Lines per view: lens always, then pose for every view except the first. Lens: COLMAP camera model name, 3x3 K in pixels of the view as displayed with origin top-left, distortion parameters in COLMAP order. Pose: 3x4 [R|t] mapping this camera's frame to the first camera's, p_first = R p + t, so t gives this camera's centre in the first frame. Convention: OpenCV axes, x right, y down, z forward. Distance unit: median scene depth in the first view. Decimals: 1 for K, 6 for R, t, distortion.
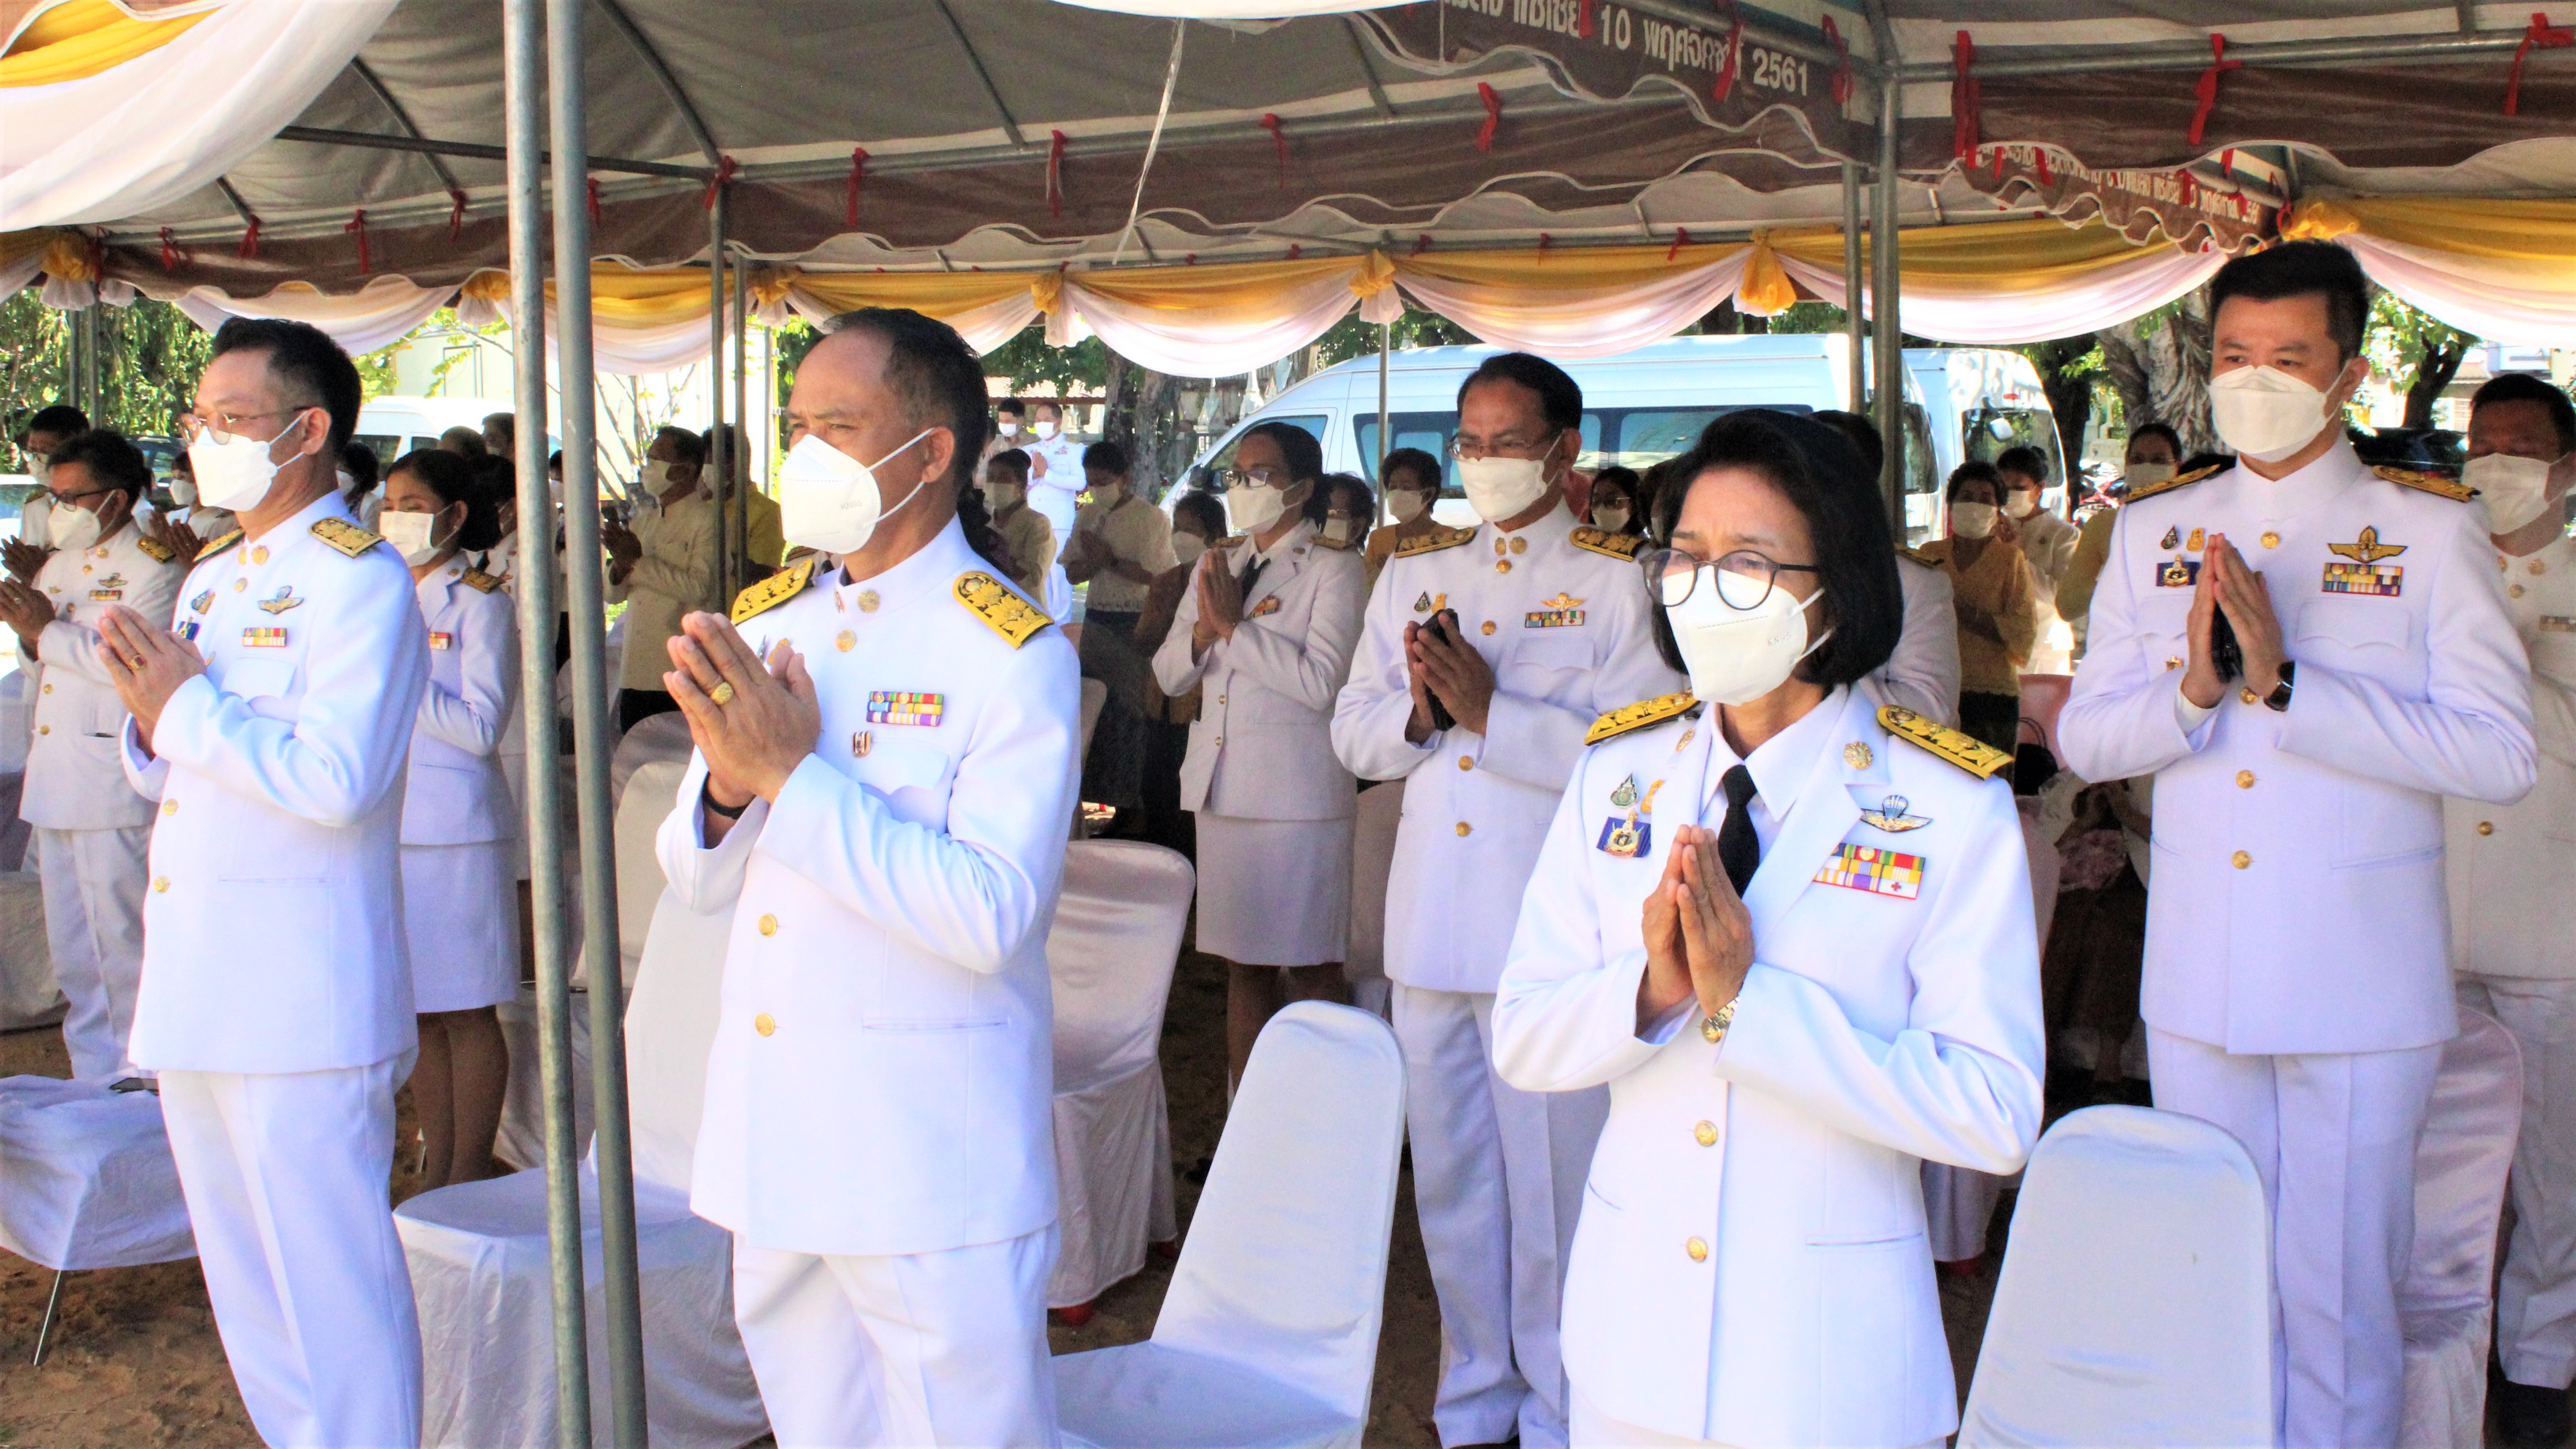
lens RADIAL K [[2698.6, 0, 1288.0], [0, 2698.6, 724.5], [0, 0, 1]] dist [-0.077838, 0.000452]
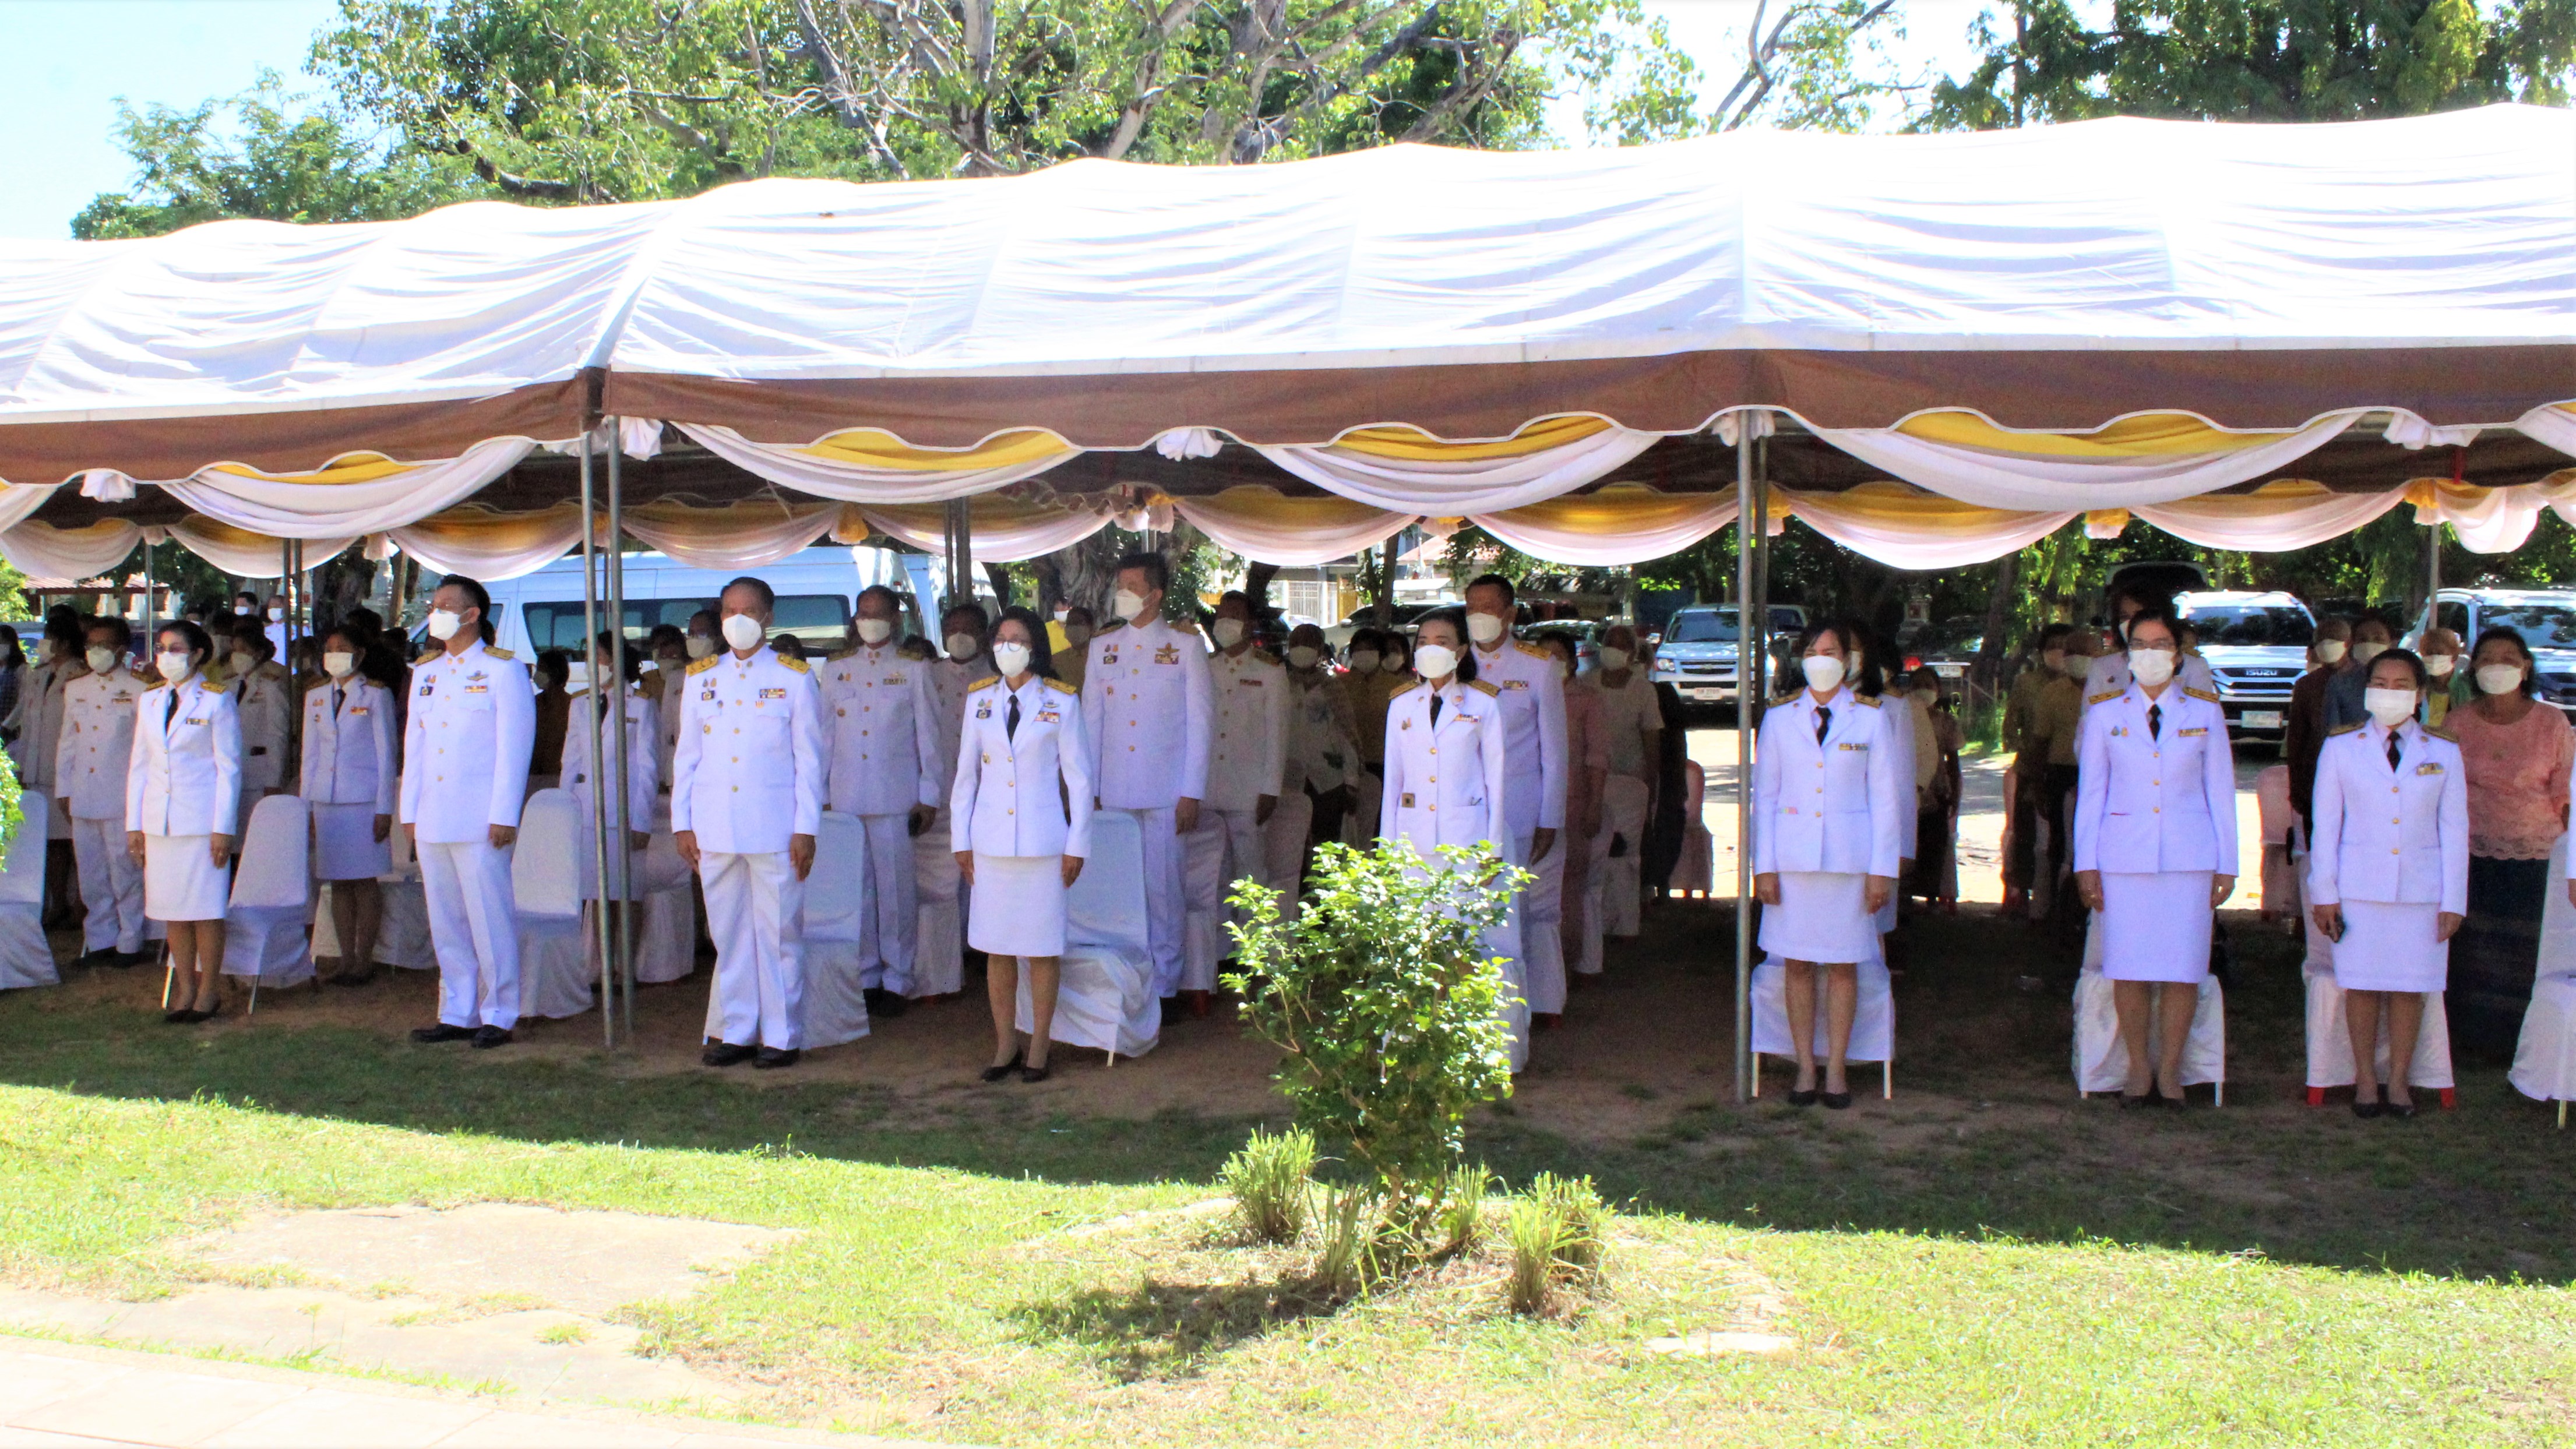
lens RADIAL K [[2433.3, 0, 1288.0], [0, 2433.3, 724.5], [0, 0, 1]] dist [-0.072436, 0.004265]
pose [[0.917956, -0.020627, 0.396145, -0.589686], [0.045459, 0.997538, -0.053397, 0.178034], [-0.394068, 0.067025, 0.916634, -1.644086]]
